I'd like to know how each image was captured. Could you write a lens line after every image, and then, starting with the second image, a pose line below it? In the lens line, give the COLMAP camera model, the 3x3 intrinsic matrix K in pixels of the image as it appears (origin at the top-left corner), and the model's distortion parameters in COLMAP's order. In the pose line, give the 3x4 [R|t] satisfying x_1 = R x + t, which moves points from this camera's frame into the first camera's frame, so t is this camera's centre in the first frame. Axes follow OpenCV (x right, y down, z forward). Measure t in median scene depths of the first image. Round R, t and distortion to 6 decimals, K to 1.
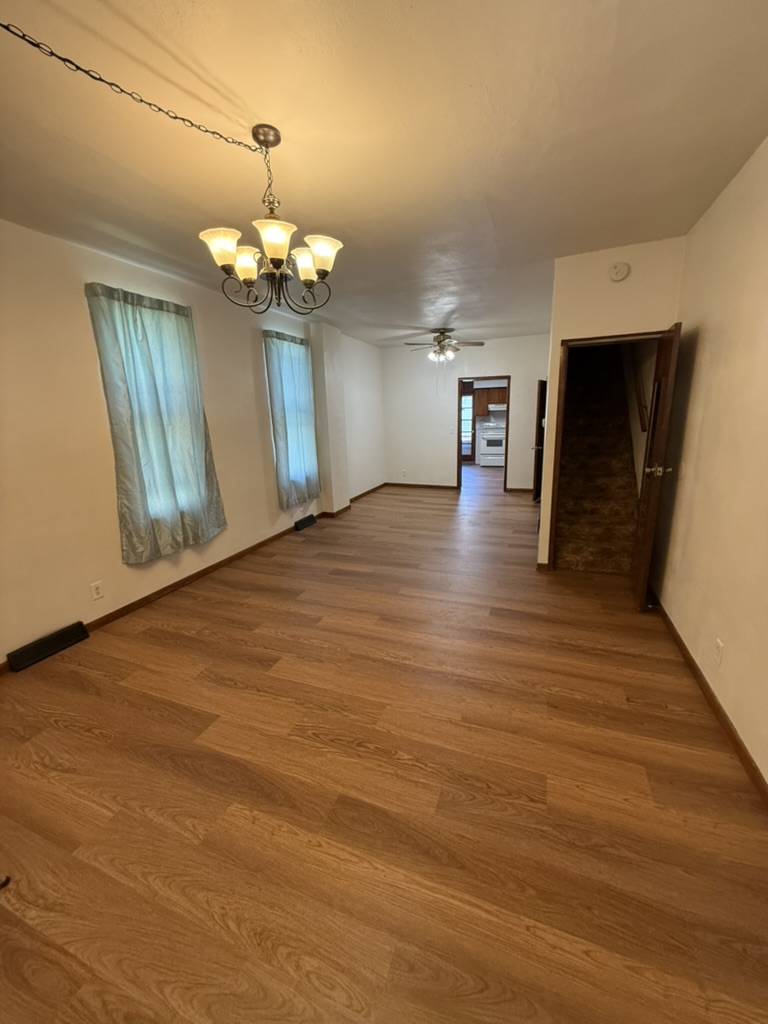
lens RADIAL K [[409.7, 0, 387.6], [0, 409.7, 523.8], [0, 0, 1]] dist [-0.001004, 0.000059]
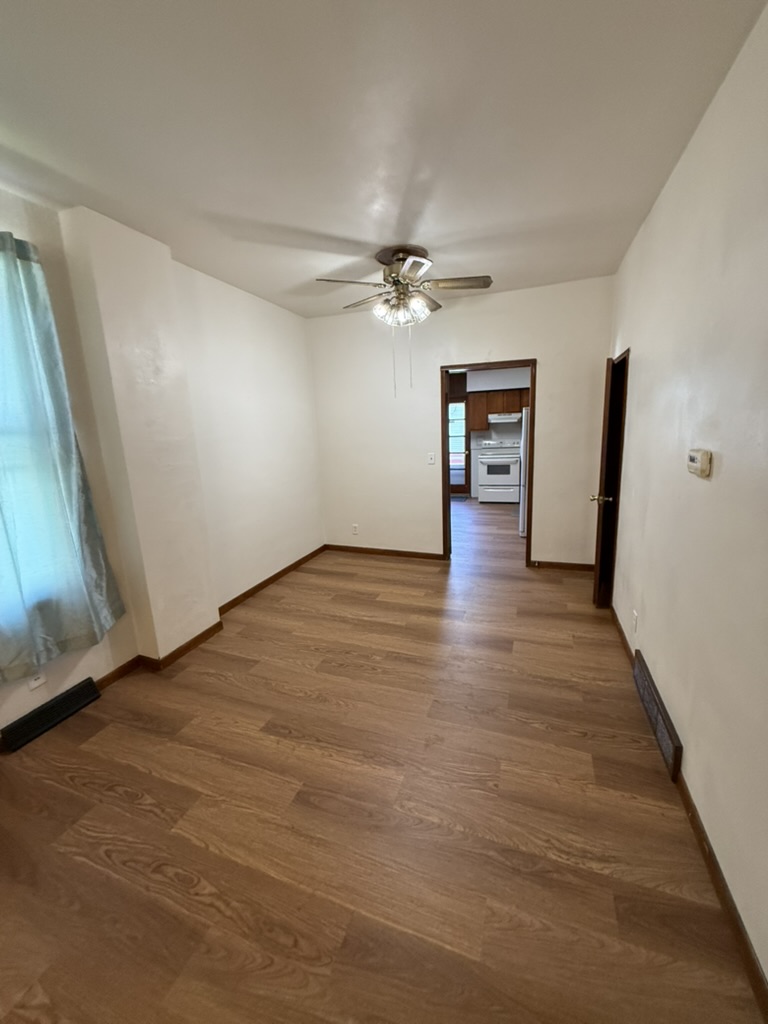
lens RADIAL K [[410.1, 0, 384.0], [0, 410.1, 512.0], [0, 0, 1]] dist [-0.002656, 0.000351]
pose [[0.999886, -0.010803, 0.010590, 0.081934], [0.011360, 0.998474, -0.054036, -0.121986], [-0.009990, 0.054150, 0.998483, 0.427671]]
